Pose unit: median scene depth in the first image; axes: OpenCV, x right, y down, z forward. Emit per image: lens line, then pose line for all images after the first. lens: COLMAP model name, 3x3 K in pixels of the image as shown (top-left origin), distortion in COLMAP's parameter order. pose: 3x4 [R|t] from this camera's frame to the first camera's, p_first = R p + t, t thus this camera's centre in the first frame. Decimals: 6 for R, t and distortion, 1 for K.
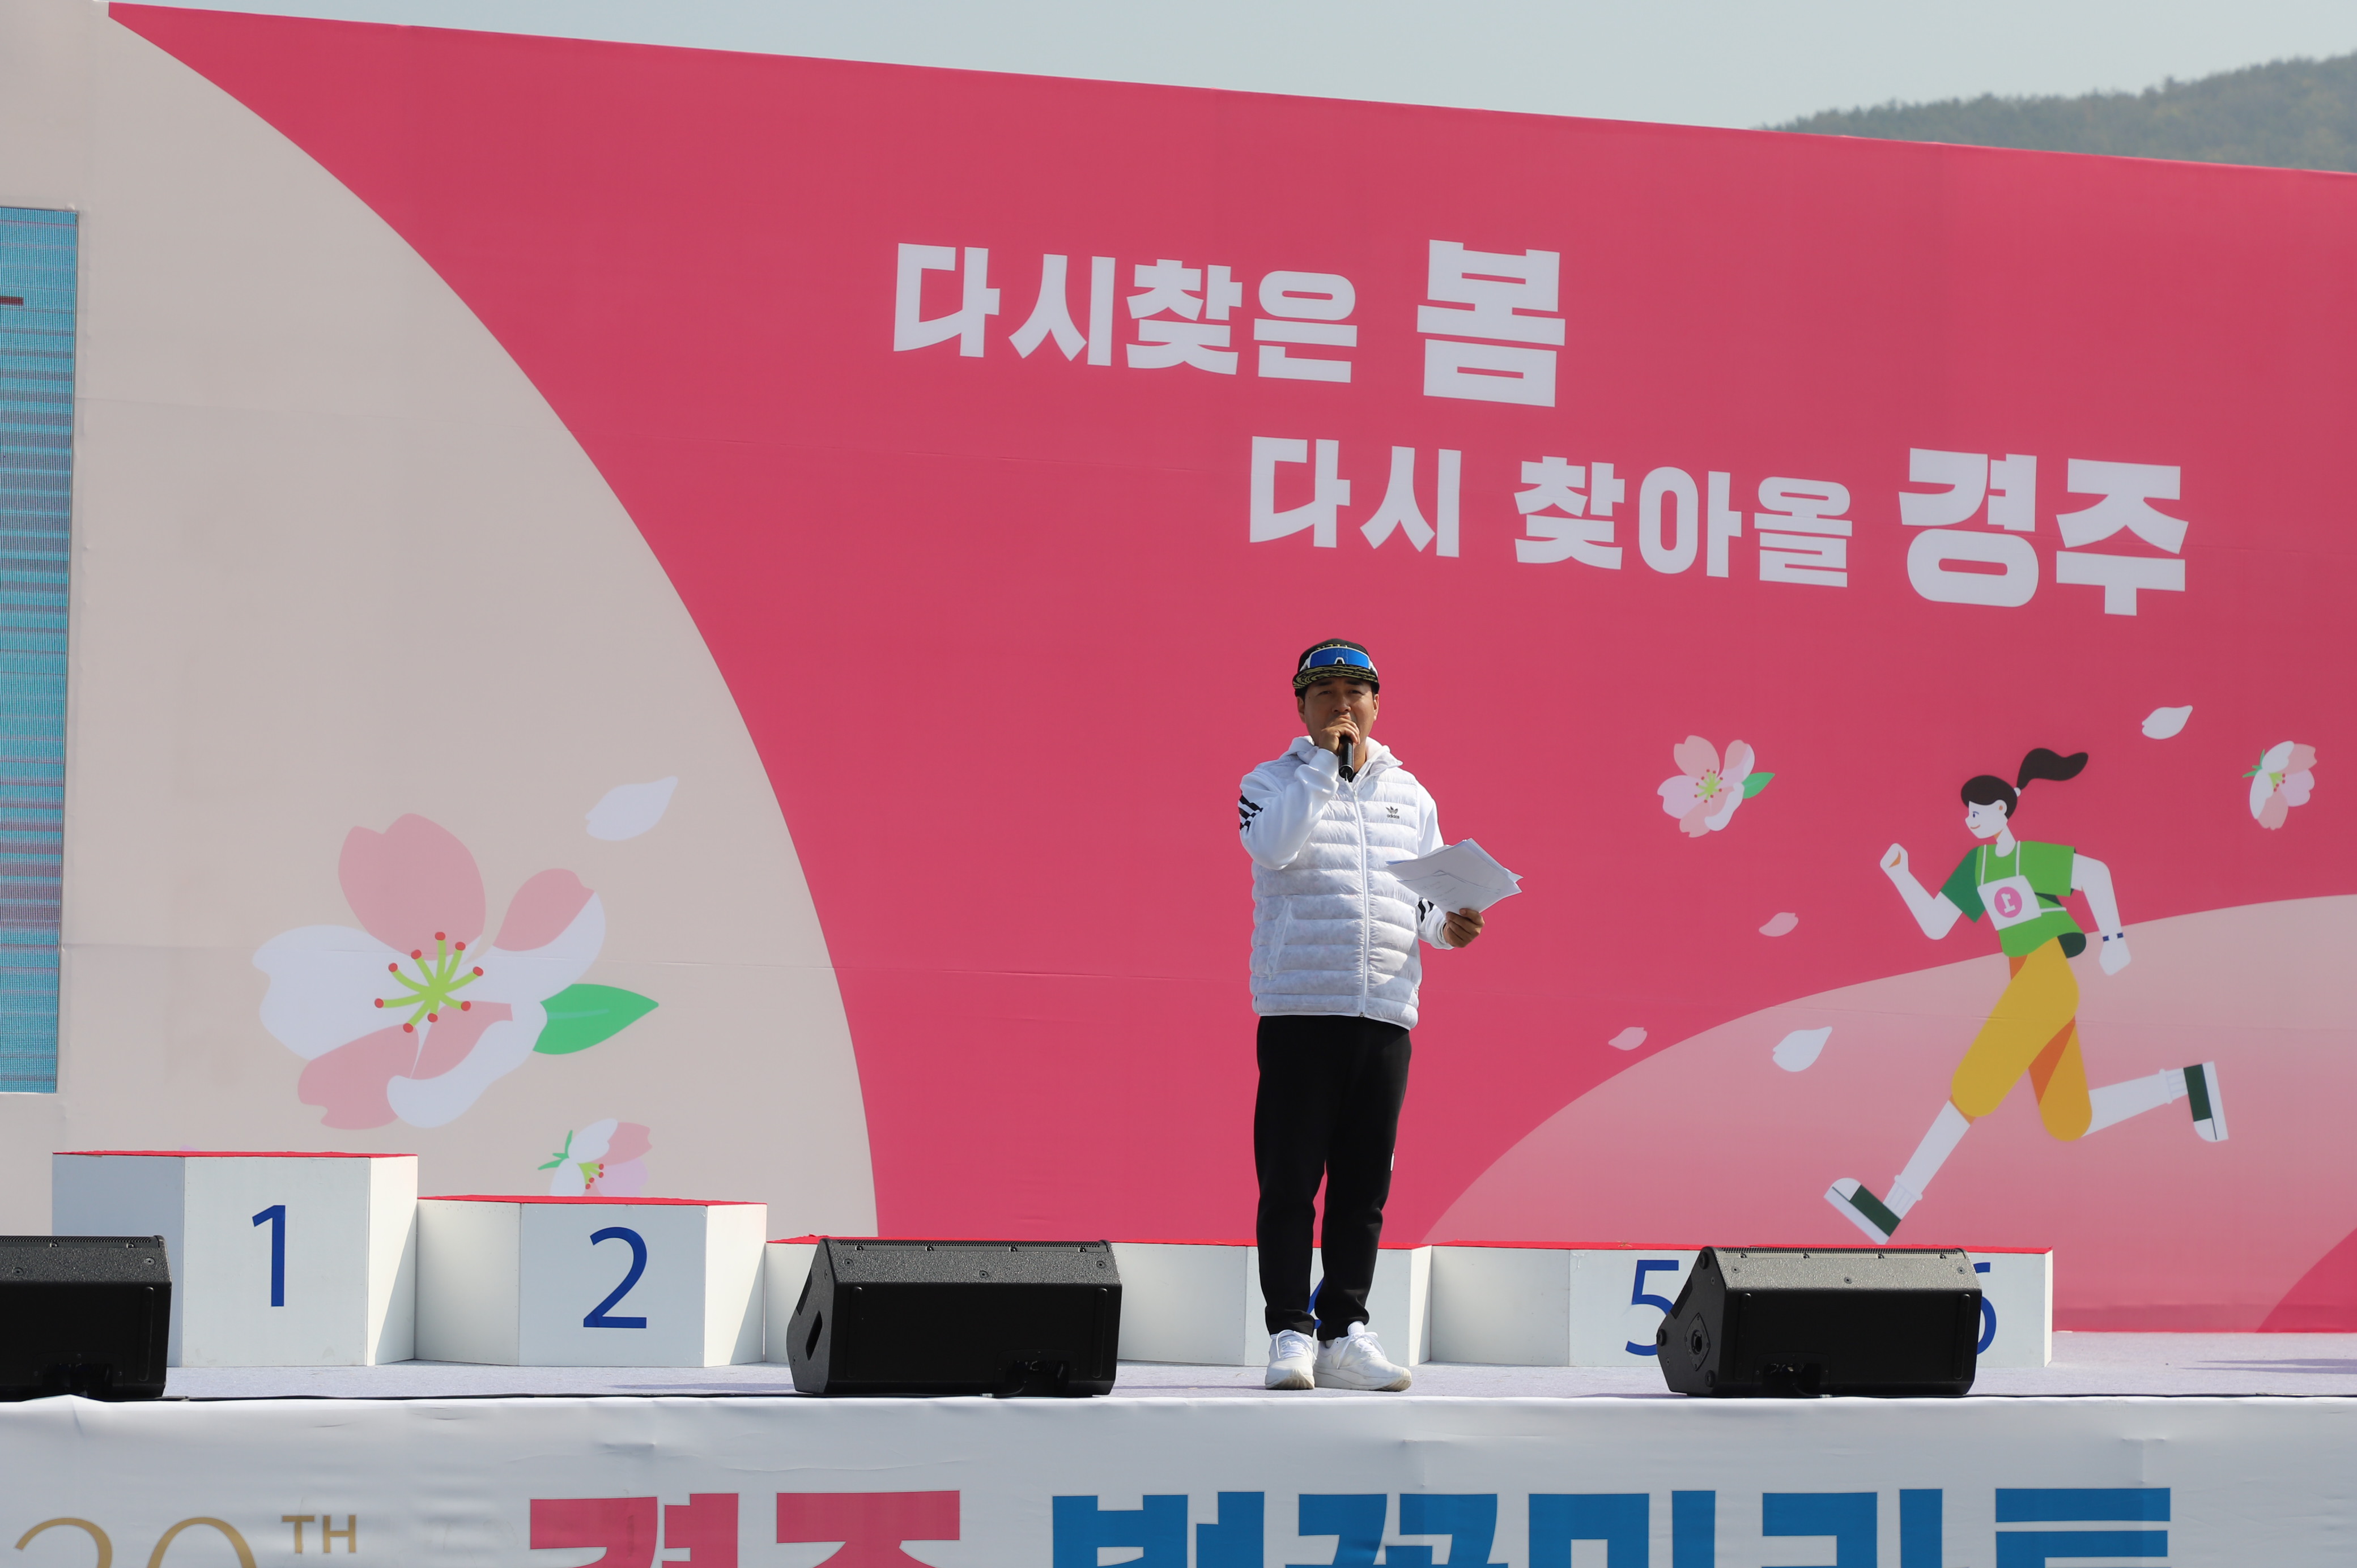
lens RADIAL K [[6636.1, 0, 1178.5], [0, 6636.1, 784.0], [0, 0, 1]] dist [0.024187, -0.056618]
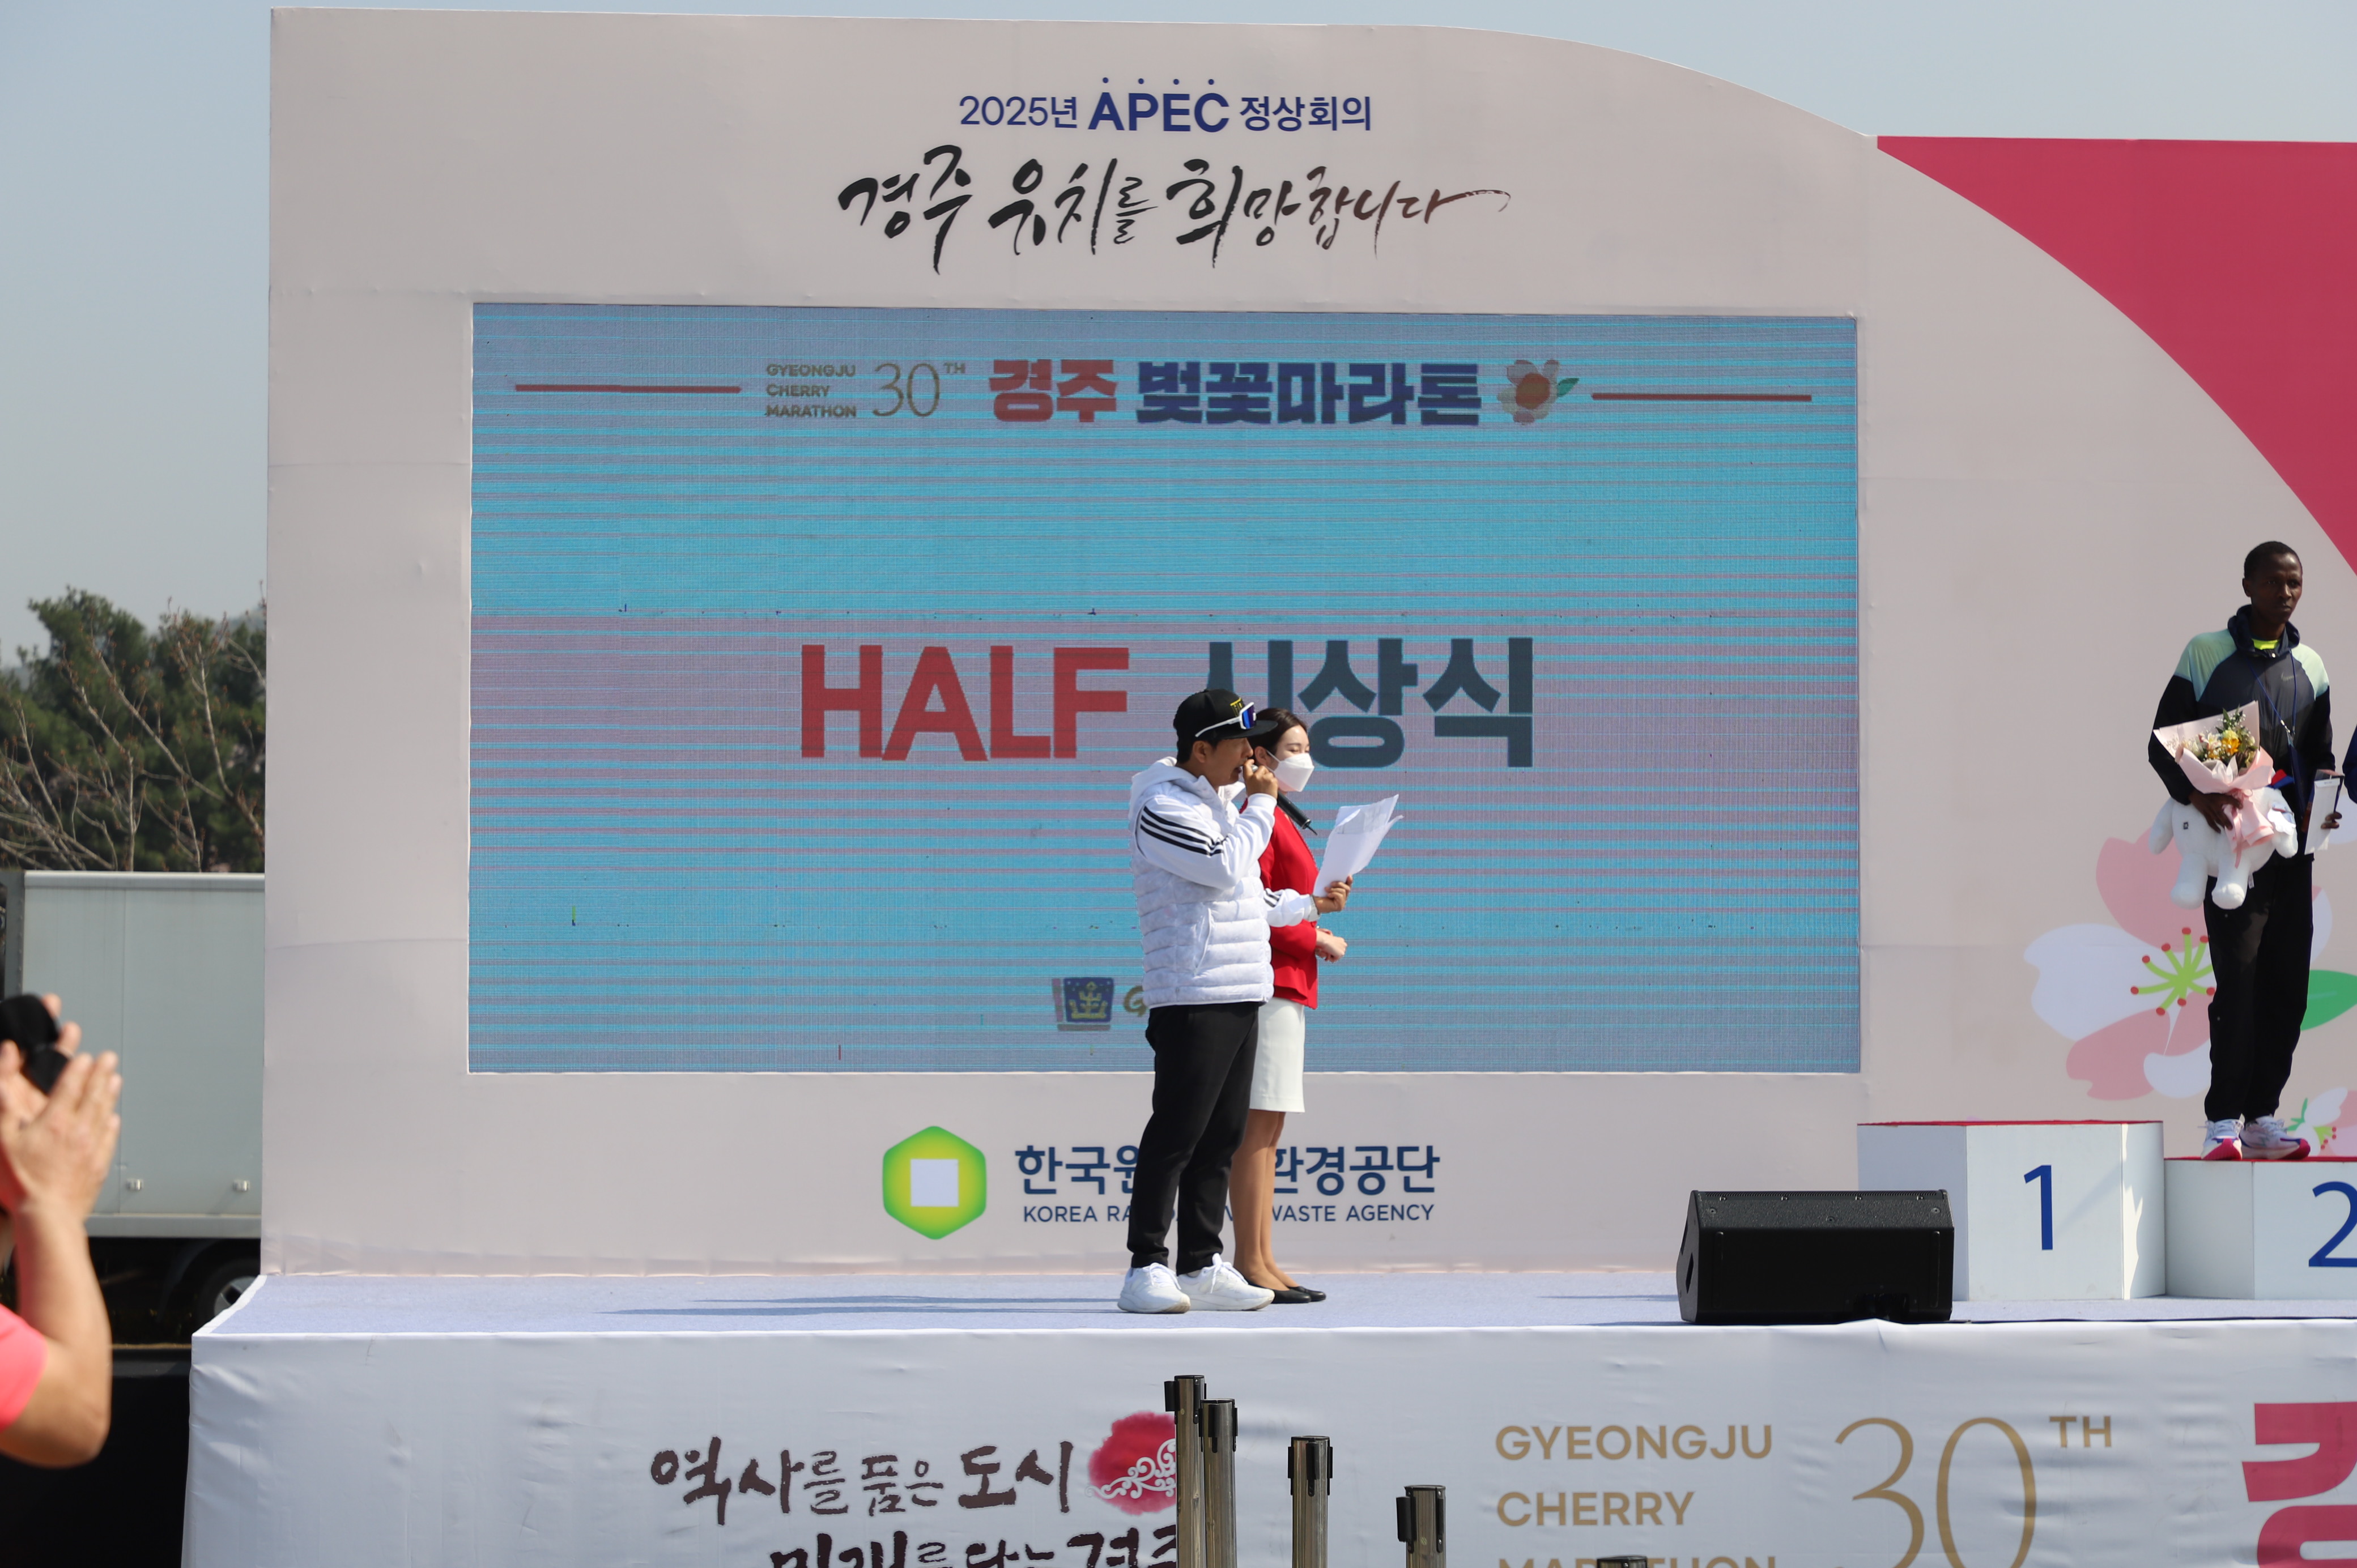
lens RADIAL K [[6979.1, 0, 1178.5], [0, 6979.1, 784.0], [0, 0, 1]] dist [-0.008834, 0.747955]
pose [[0.964692, -0.027770, -0.261914, 0.036454], [0.029546, 0.999559, 0.002847, -0.010753], [0.261719, -0.010485, 0.965087, -0.204783]]
